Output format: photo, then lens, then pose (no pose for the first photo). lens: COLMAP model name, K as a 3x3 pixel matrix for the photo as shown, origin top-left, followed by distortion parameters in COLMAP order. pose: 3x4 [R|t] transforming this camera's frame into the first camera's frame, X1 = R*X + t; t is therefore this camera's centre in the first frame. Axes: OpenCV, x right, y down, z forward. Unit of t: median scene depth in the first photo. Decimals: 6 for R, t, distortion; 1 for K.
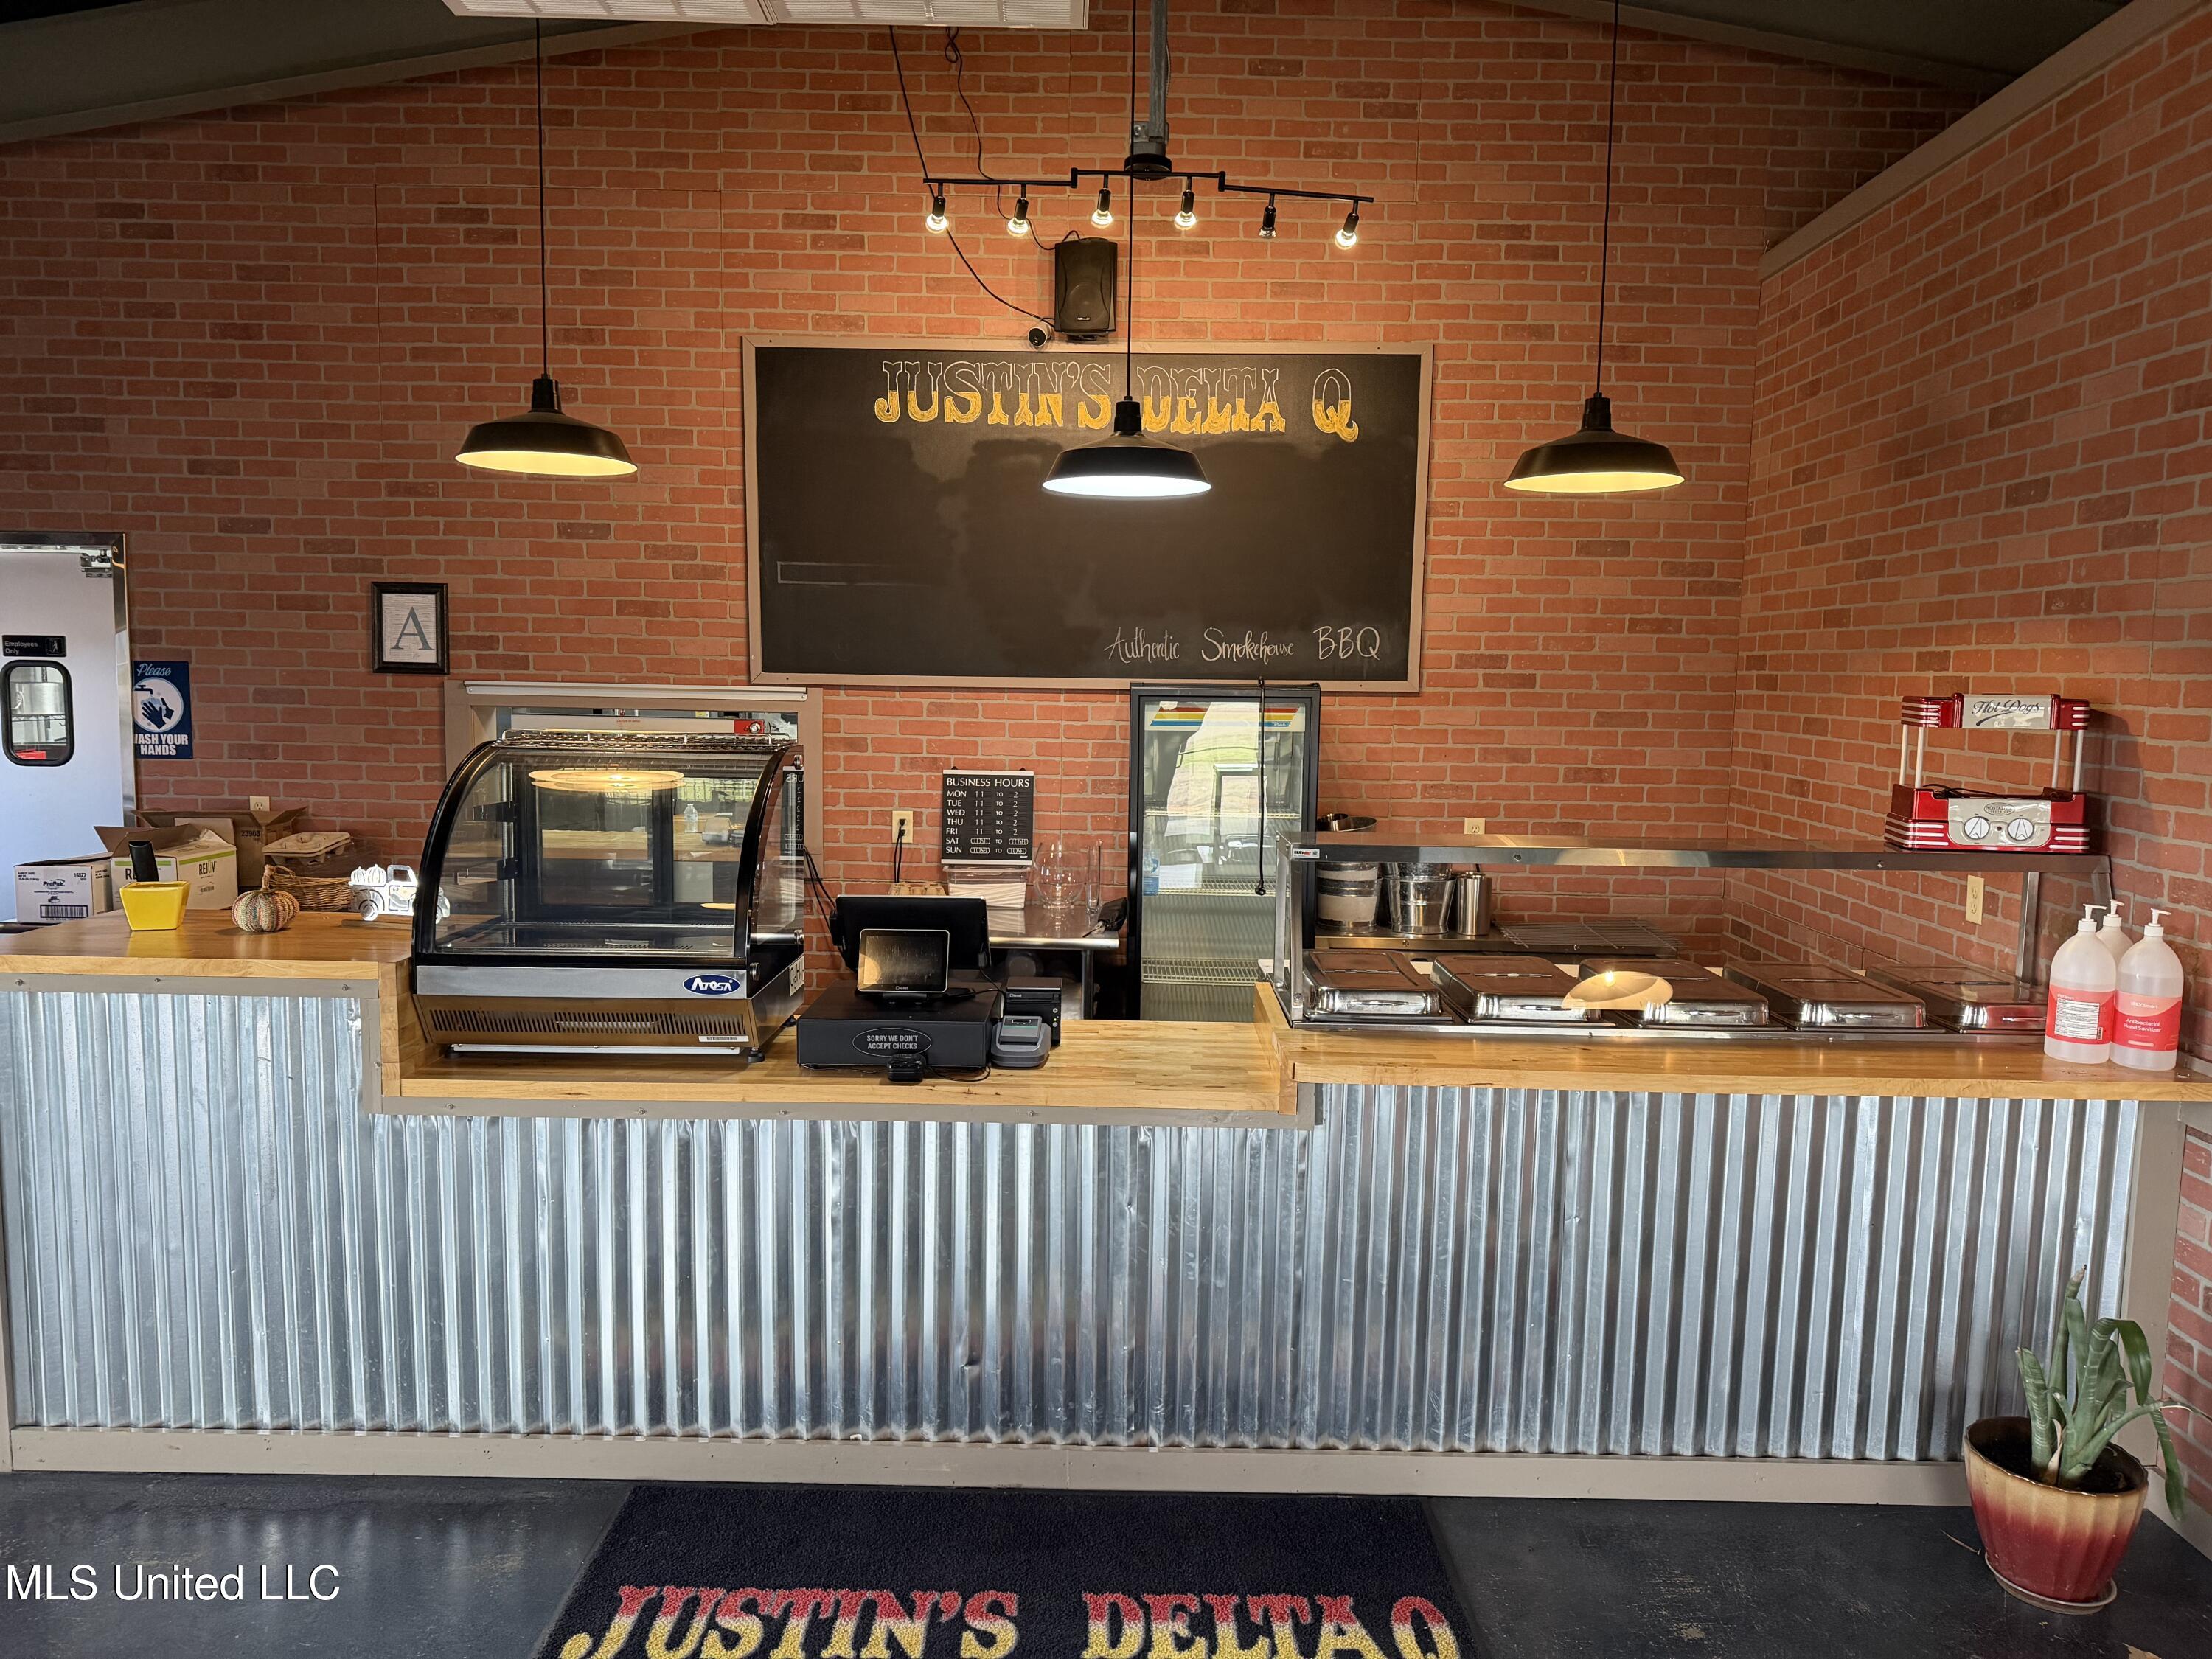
lens RADIAL K [[1572.6, 0, 1119.8], [0, 1572.6, 869.1], [0, 0, 1]] dist [0.033459, -0.042578]
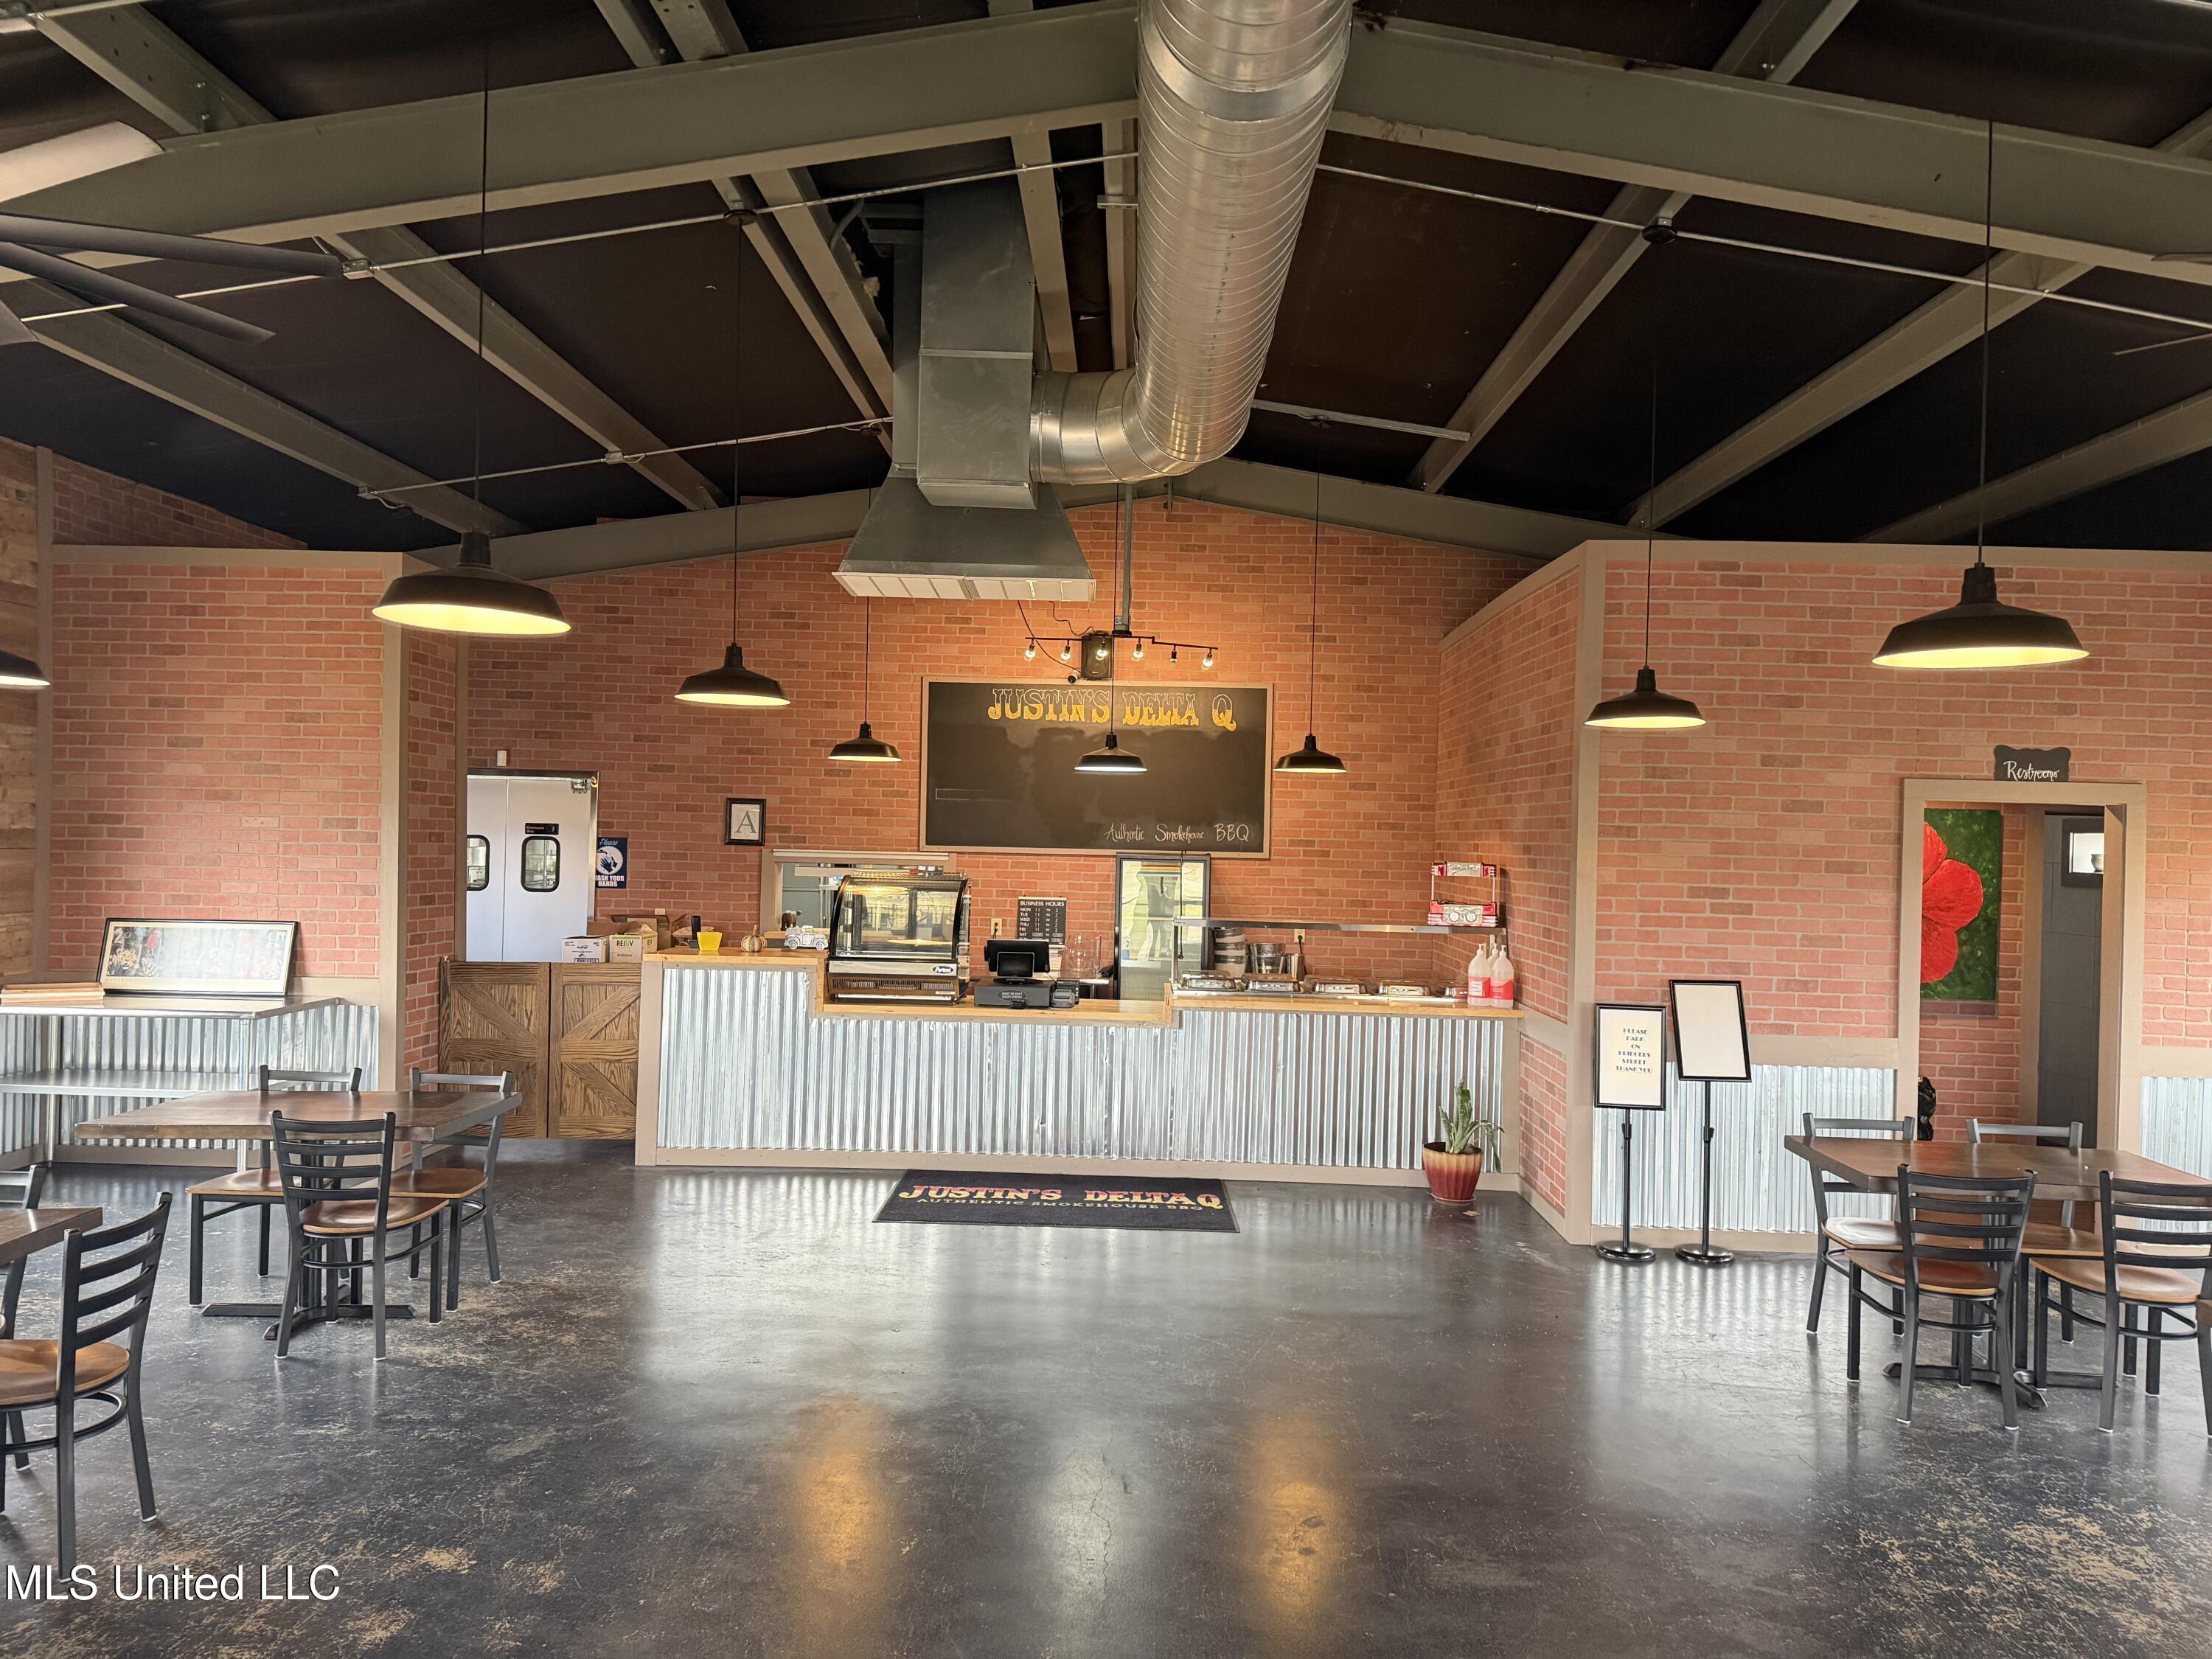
lens RADIAL K [[1572.6, 0, 1104.3], [0, 1572.6, 832.2], [0, 0, 1]] dist [0.033459, -0.042578]
pose [[0.999675, 0.008973, -0.023846, 0.036106], [-0.011946, 0.991755, -0.127589, 0.102077], [0.022505, 0.127832, 0.991540, -0.908214]]
